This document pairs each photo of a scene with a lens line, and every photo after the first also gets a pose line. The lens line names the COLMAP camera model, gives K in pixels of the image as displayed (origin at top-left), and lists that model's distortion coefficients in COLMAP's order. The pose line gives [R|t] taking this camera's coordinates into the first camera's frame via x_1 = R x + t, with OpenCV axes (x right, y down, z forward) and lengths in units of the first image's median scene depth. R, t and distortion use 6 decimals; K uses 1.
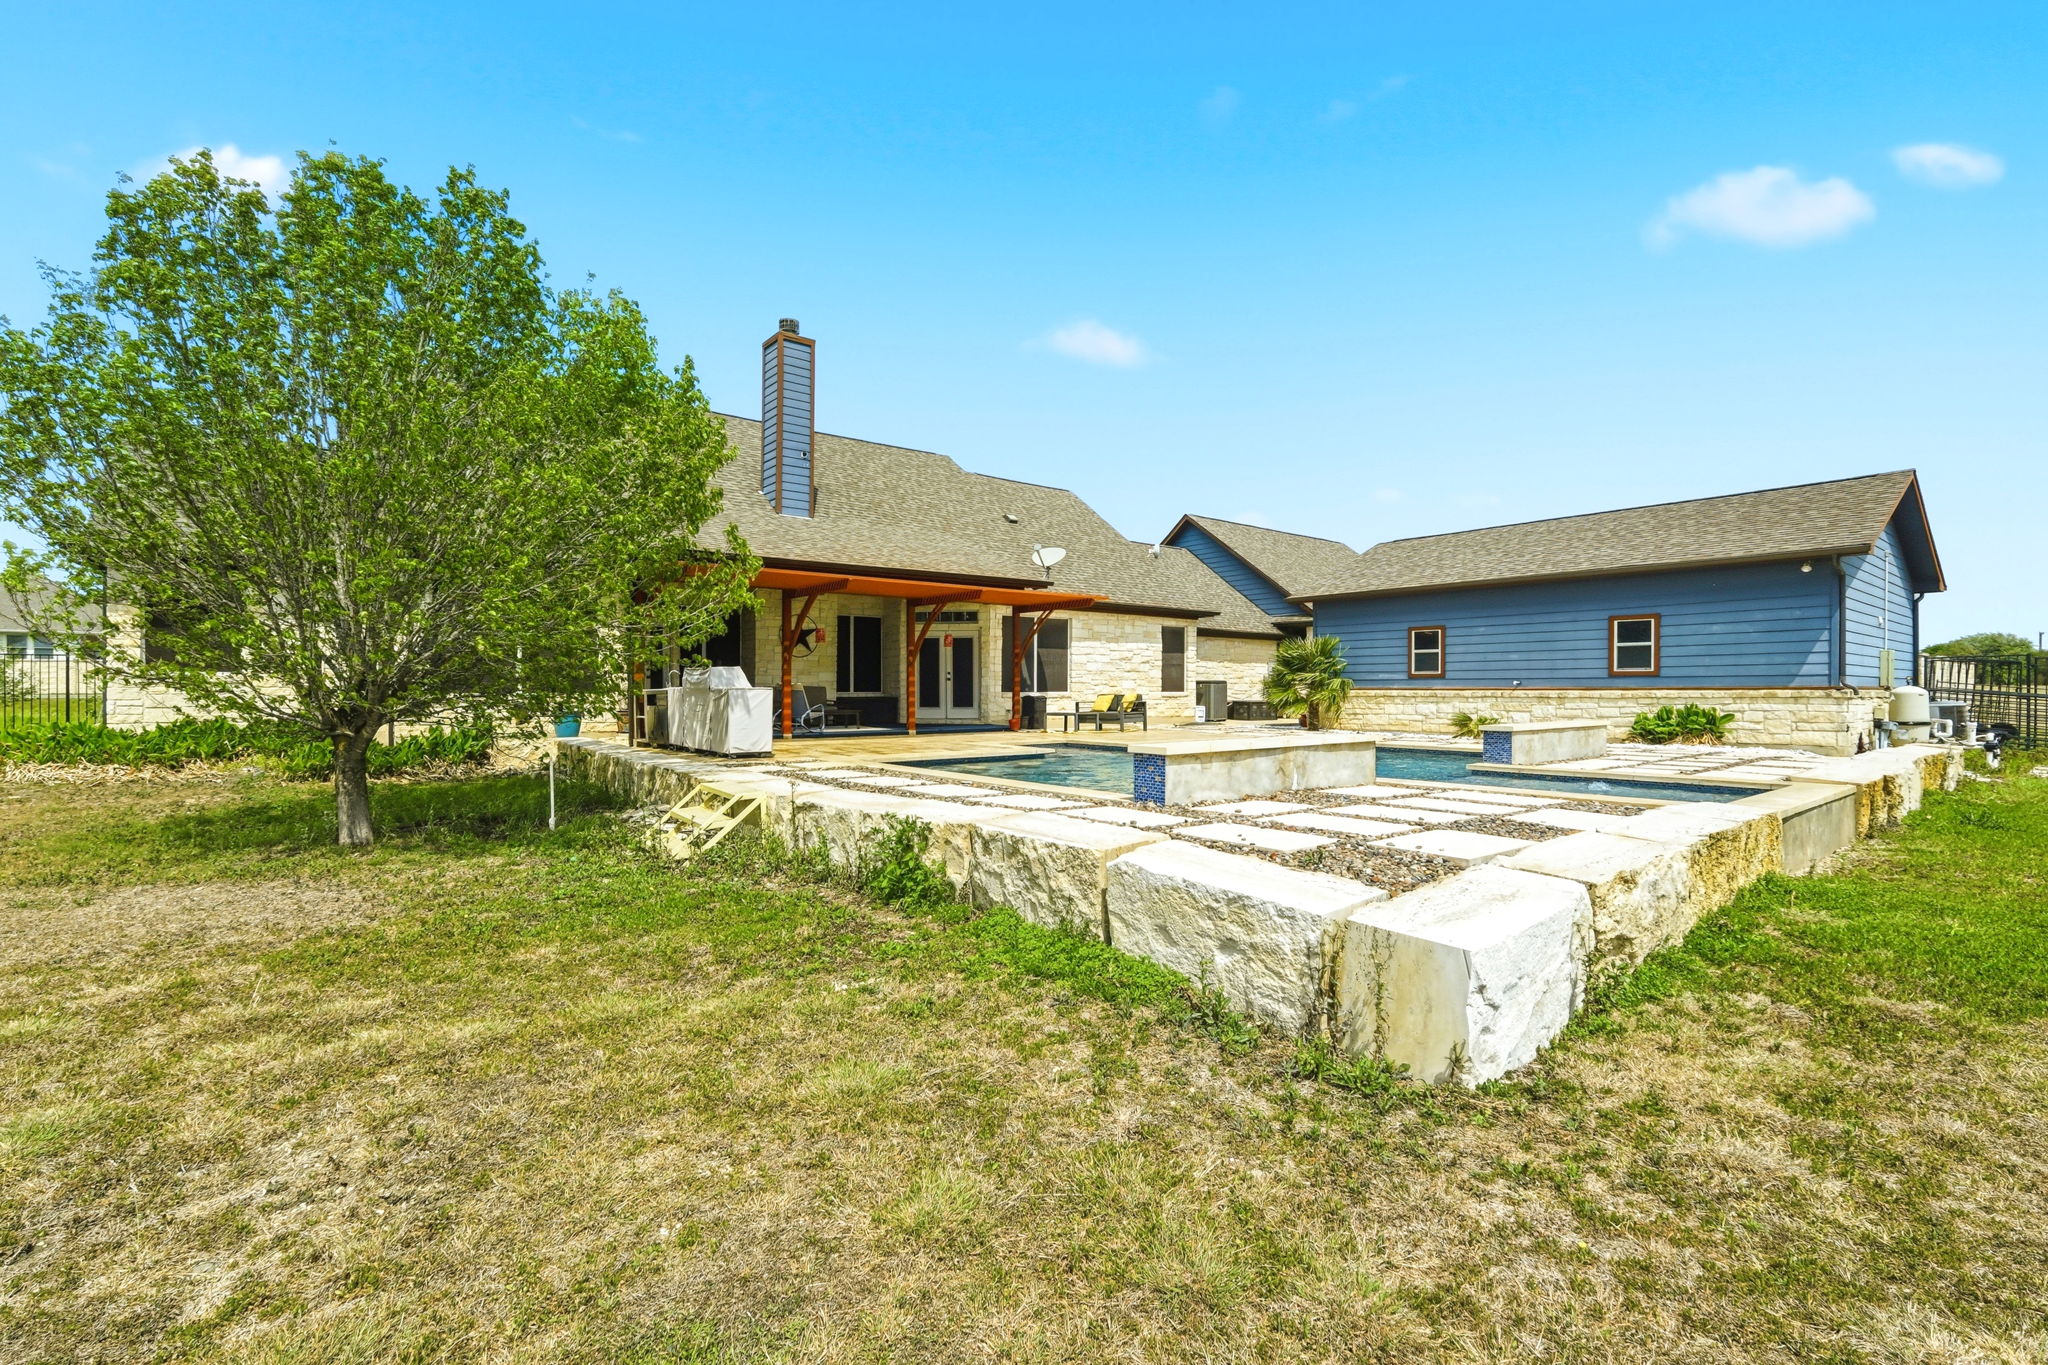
lens RADIAL K [[902.7, 0, 1040.1], [0, 902.7, 683.3], [0, 0, 1]] dist [-0.001450, -0.000149]
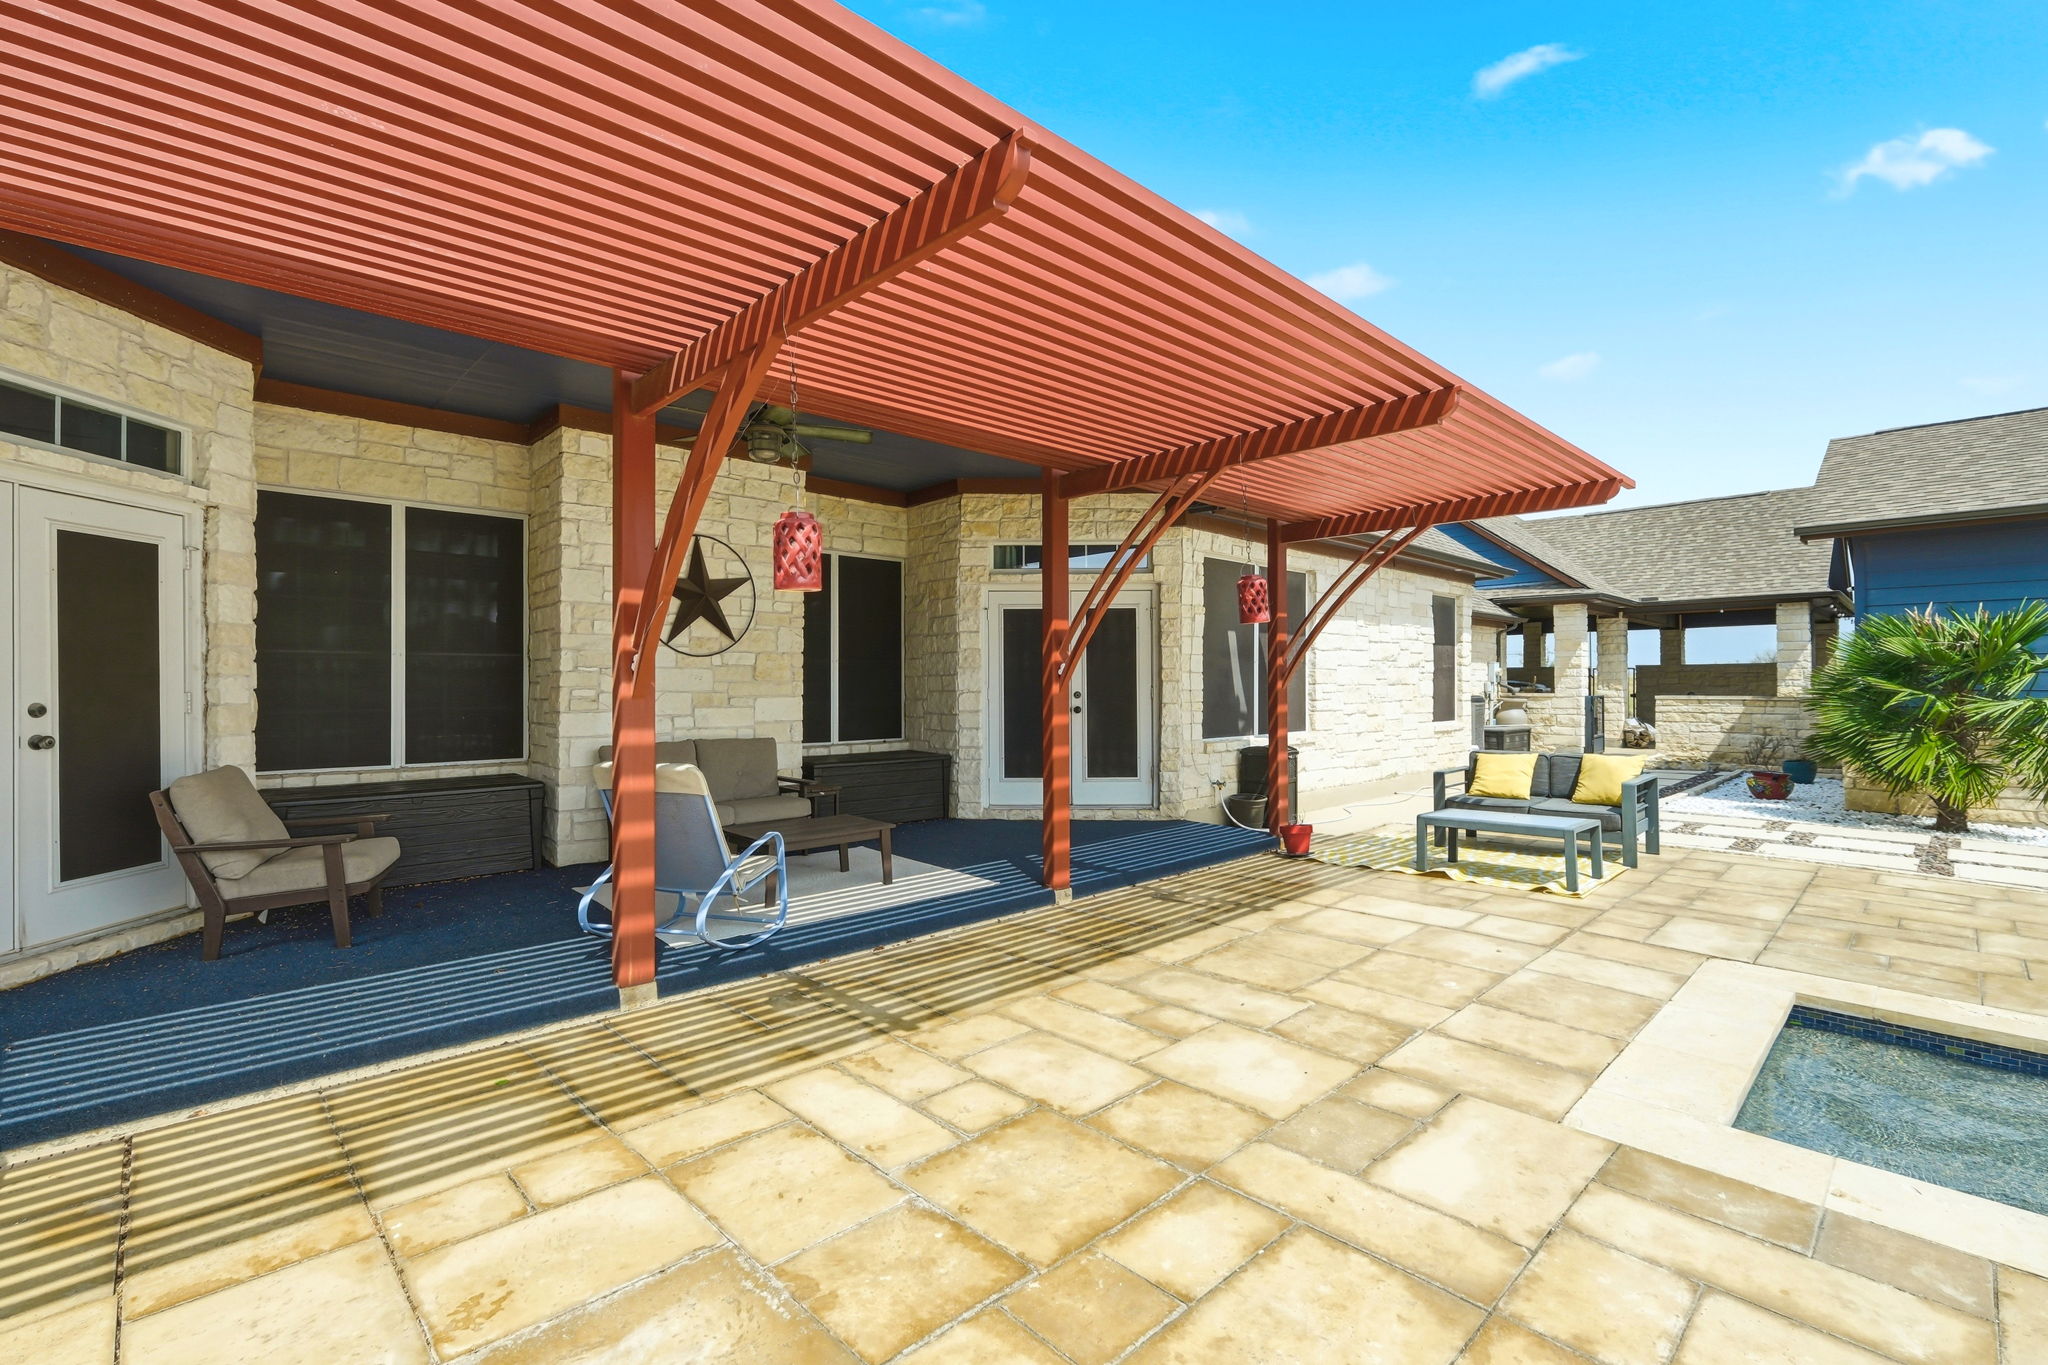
lens RADIAL K [[902.7, 0, 1007.4], [0, 902.7, 681.1], [0, 0, 1]] dist [-0.001450, -0.000149]
pose [[0.999106, 0.002560, 0.042189, -0.153344], [-0.002722, 0.999989, 0.003777, -0.019104], [-0.042179, -0.003889, 0.999103, 0.610922]]
